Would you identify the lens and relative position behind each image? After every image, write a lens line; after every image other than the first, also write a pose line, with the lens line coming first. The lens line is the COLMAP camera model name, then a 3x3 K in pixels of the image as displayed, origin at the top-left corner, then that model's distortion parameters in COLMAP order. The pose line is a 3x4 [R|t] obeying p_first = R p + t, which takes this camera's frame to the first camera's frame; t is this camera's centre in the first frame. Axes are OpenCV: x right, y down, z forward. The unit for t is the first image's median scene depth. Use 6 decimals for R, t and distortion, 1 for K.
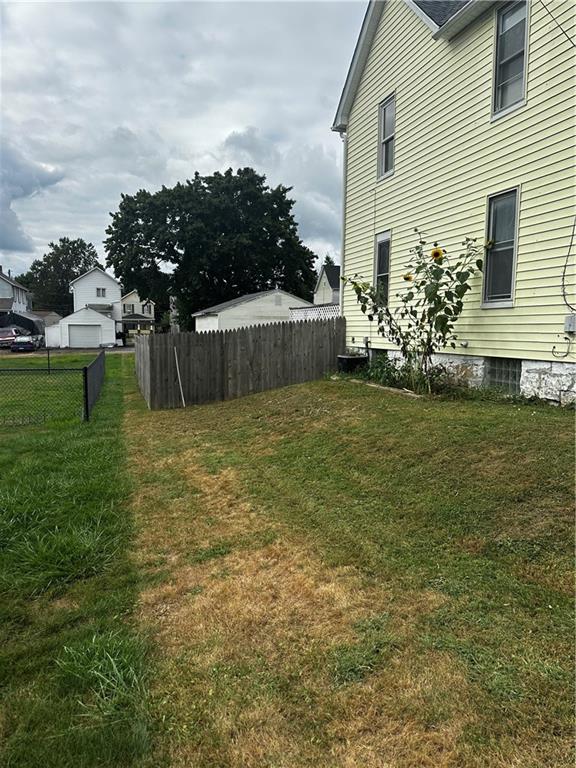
lens RADIAL K [[545.7, 0, 281.7], [0, 545.7, 395.0], [0, 0, 1]] dist [0.062231, -0.079418]
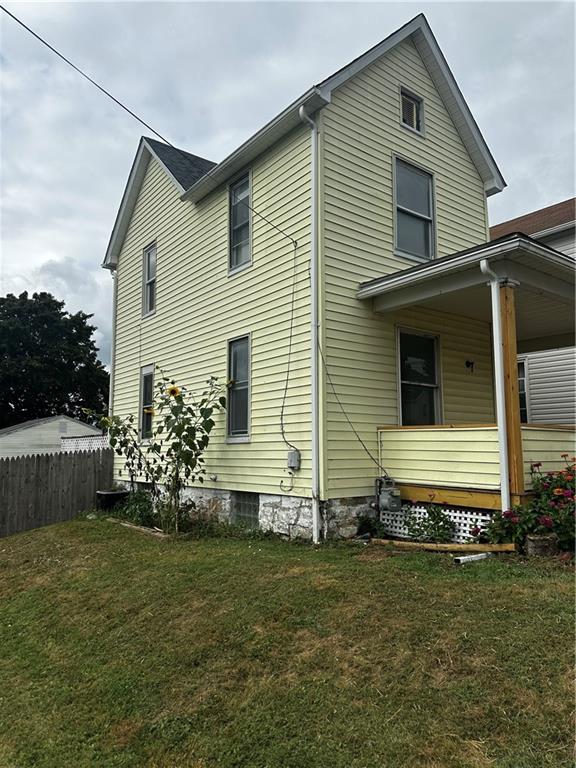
lens RADIAL K [[545.7, 0, 290.5], [0, 545.7, 388.8], [0, 0, 1]] dist [0.062231, -0.079418]
pose [[0.944079, 0.024119, 0.328835, 0.126783], [0.052919, 0.973308, -0.223319, -0.019687], [-0.325444, 0.228232, 0.917604, 0.000491]]
